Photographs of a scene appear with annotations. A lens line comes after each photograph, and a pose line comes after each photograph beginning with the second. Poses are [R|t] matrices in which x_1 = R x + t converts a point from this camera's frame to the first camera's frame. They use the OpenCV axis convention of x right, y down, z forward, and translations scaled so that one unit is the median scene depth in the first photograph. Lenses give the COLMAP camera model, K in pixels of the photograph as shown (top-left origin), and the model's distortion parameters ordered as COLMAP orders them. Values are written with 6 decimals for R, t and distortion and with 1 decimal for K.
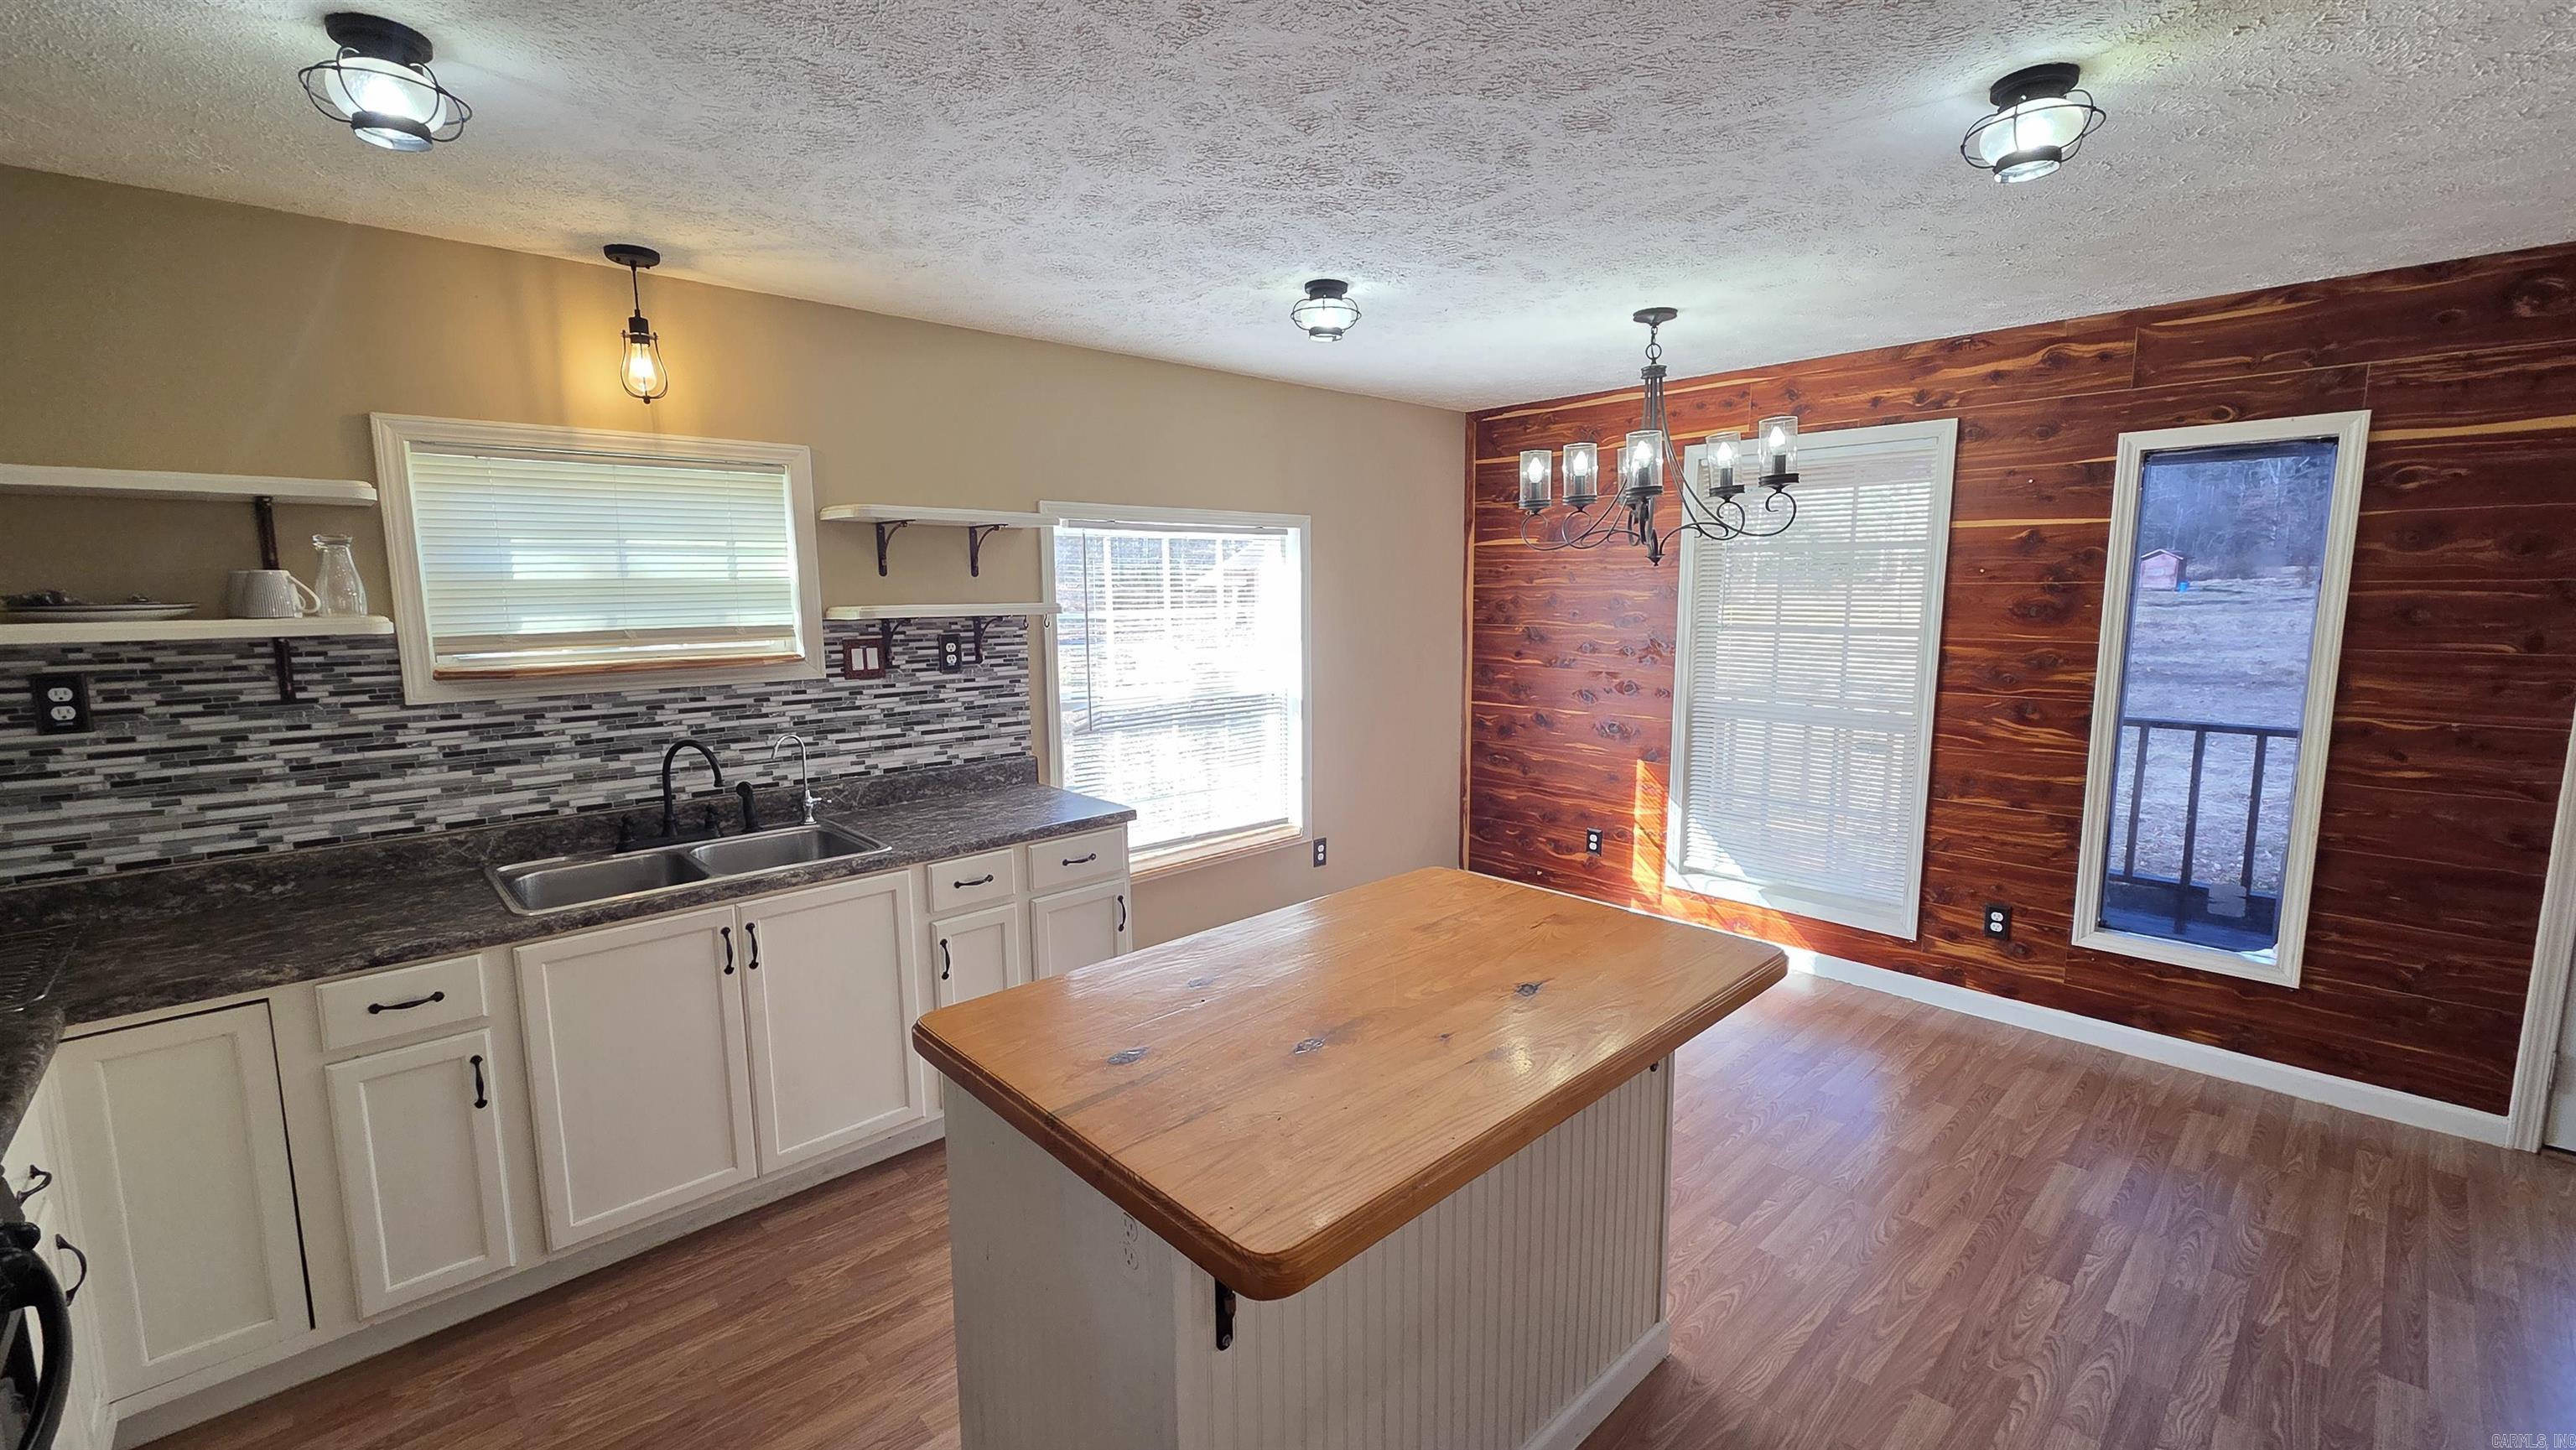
lens RADIAL K [[1049.2, 0, 1296.9], [0, 1049.2, 724.1], [0, 0, 1]] dist [0.005175, -0.000433]
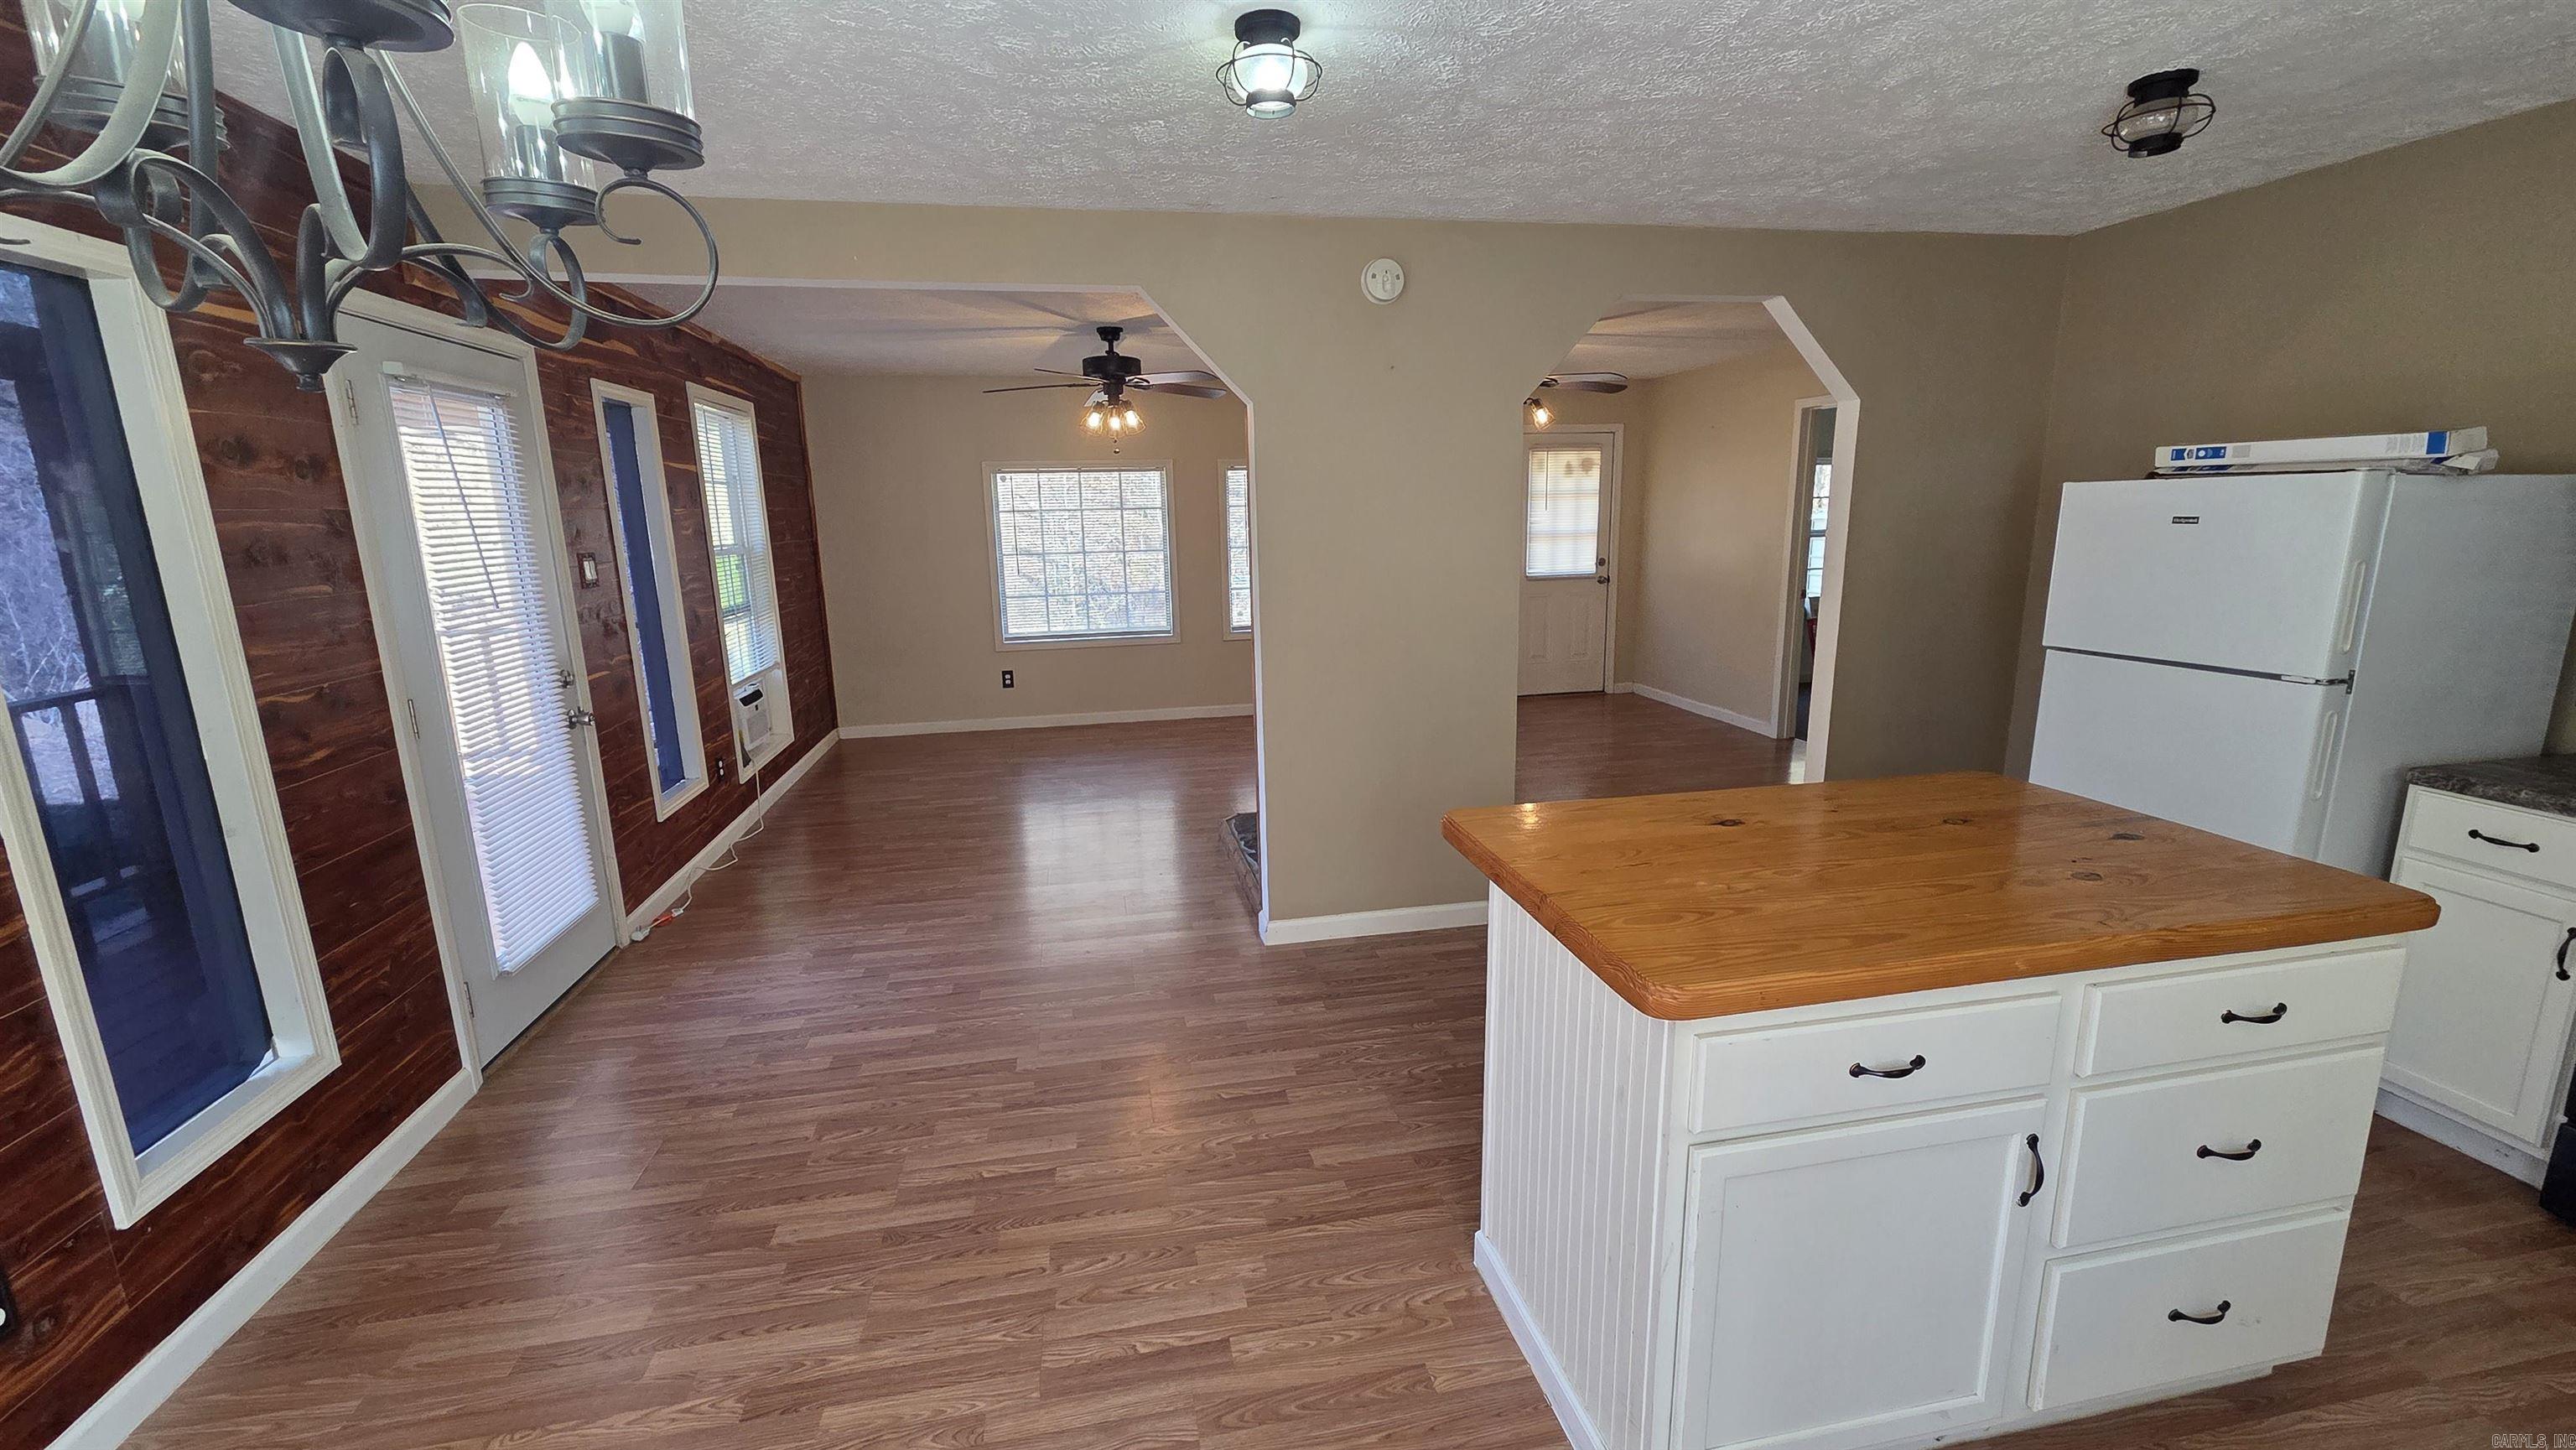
lens RADIAL K [[1049.2, 0, 1287.7], [0, 1049.2, 728.4], [0, 0, 1]] dist [0.005175, -0.000433]
pose [[-0.847398, -0.085036, 0.524104, 0.019642], [0.096979, 0.945699, 0.310241, -0.150315], [-0.522026, 0.313725, -0.793137, 1.271355]]
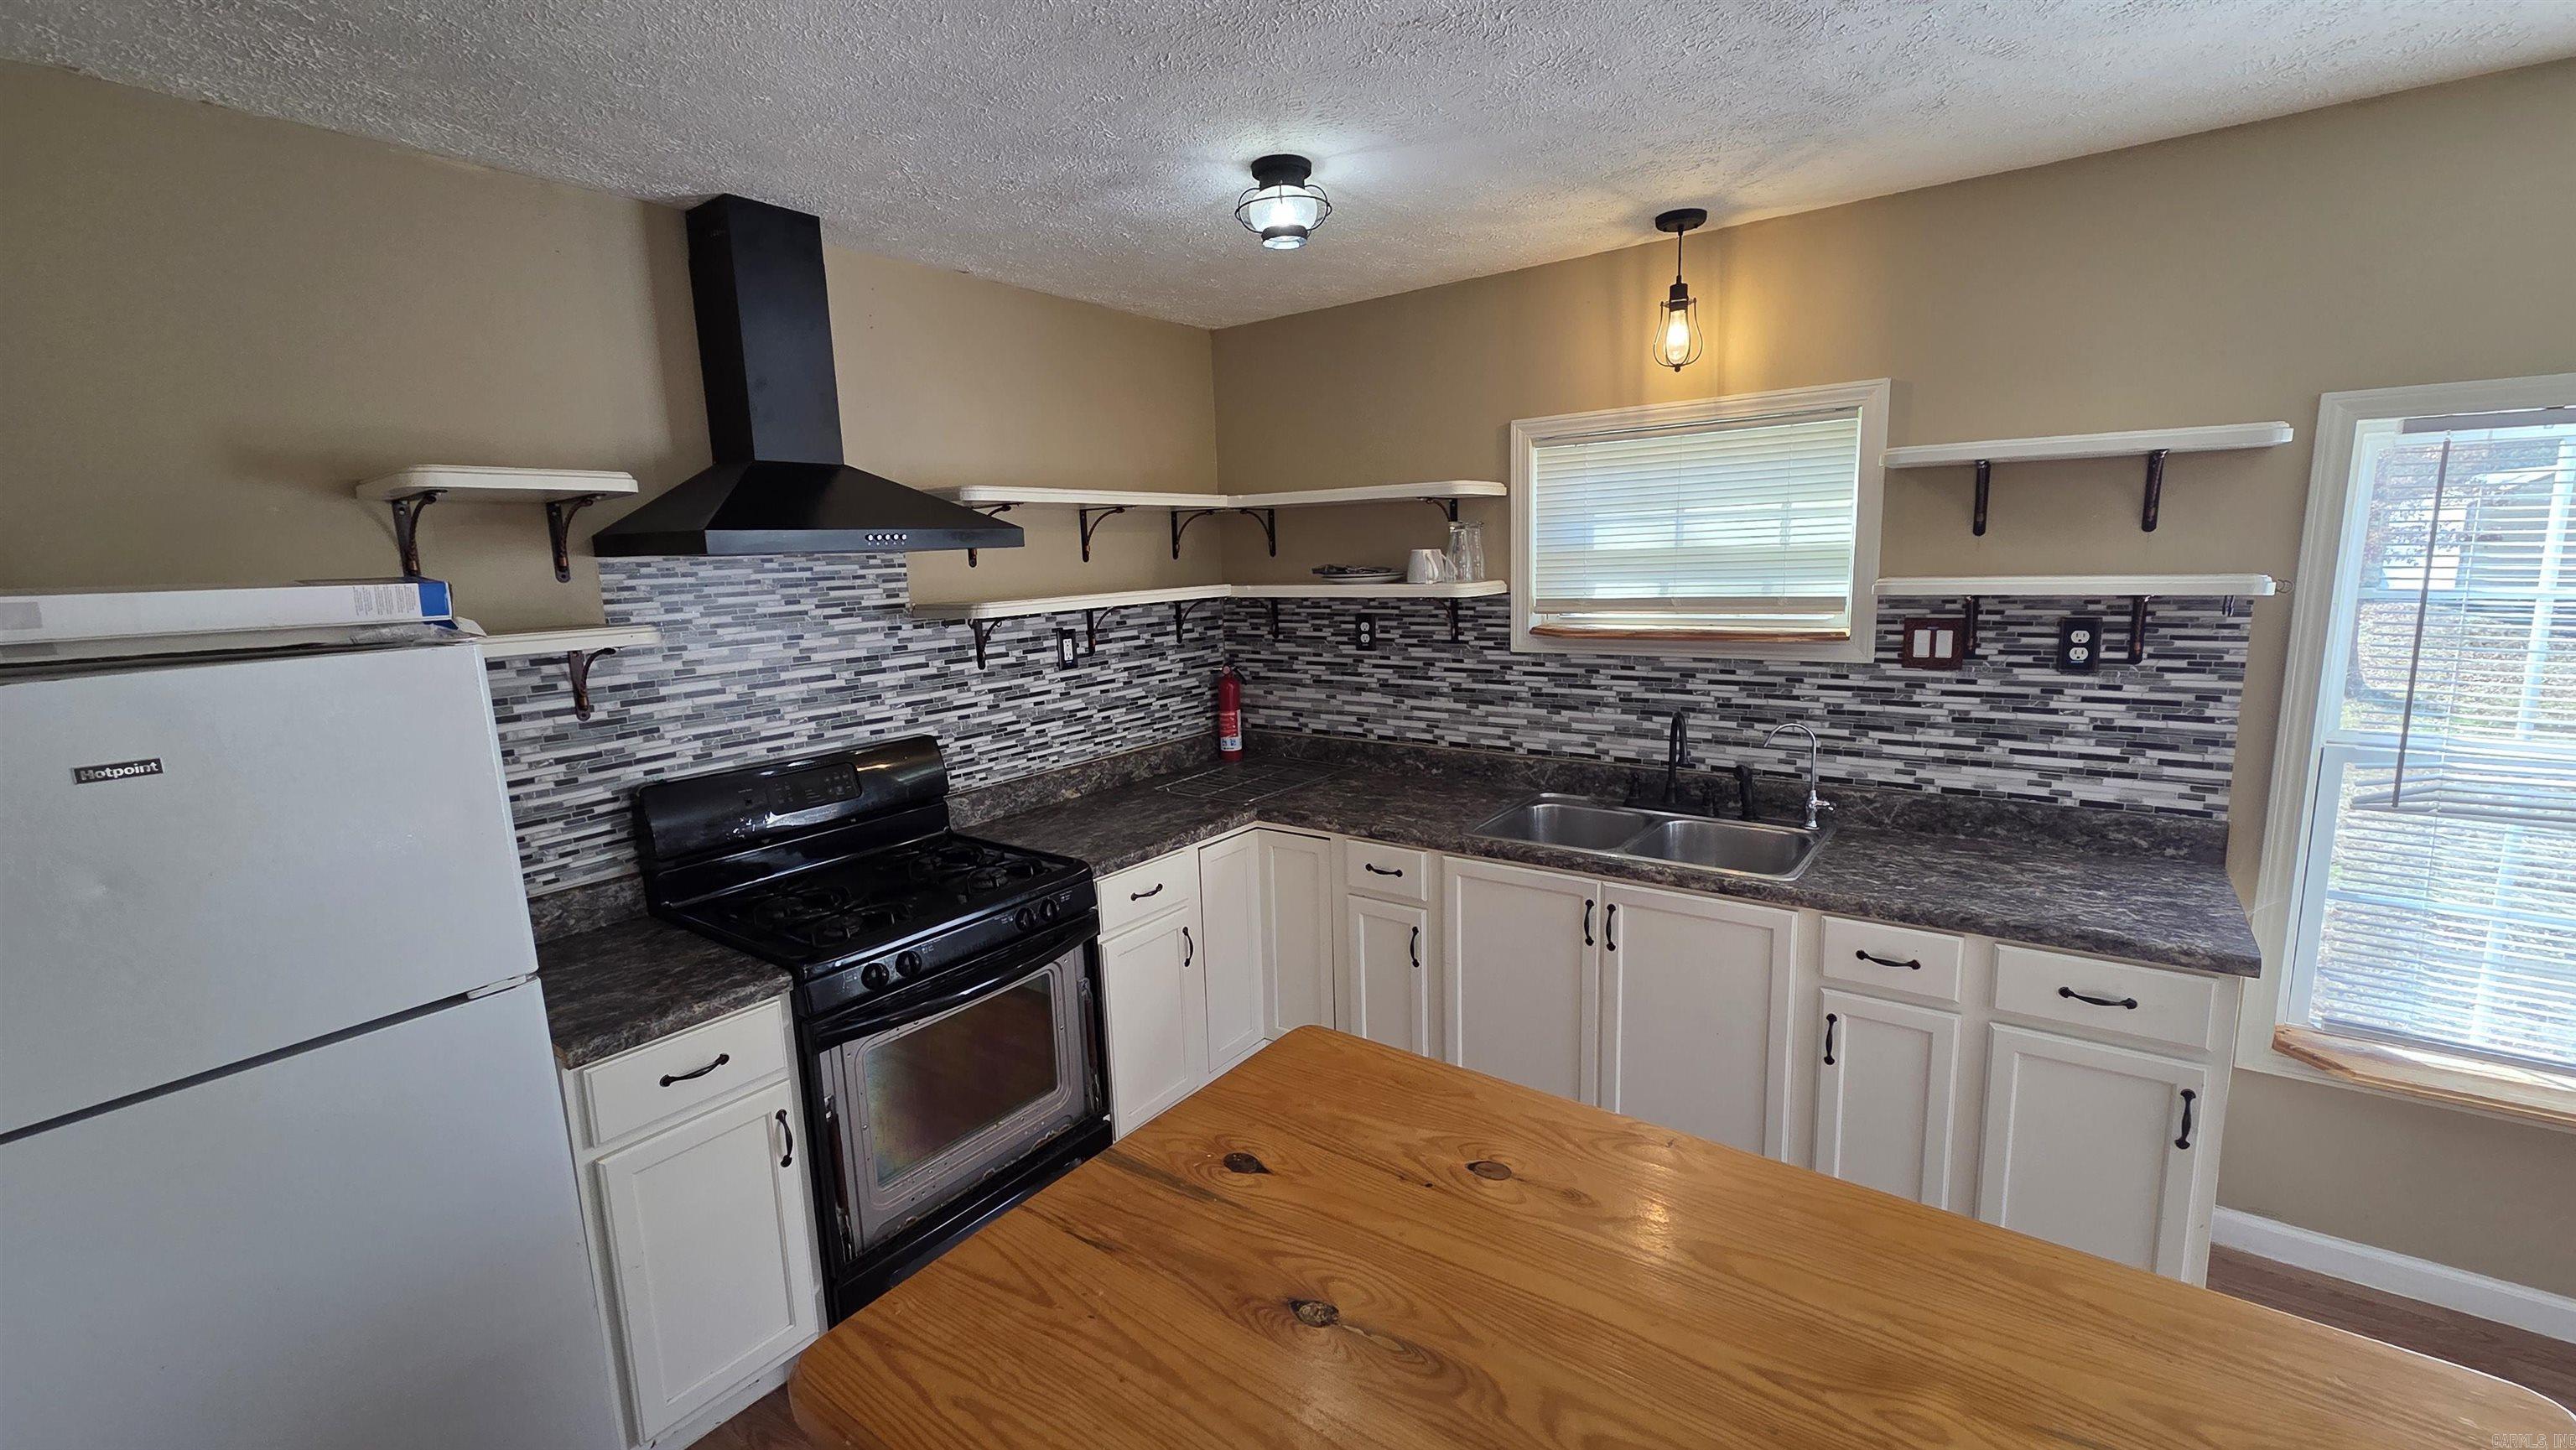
lens RADIAL K [[1049.2, 0, 1291.0], [0, 1049.2, 726.7], [0, 0, 1]] dist [0.005175, -0.000433]
pose [[0.174894, 0.165439, -0.970589, 0.306488], [-0.098612, 0.983769, 0.149917, -0.080270], [0.979637, 0.069492, 0.188369, 0.438085]]
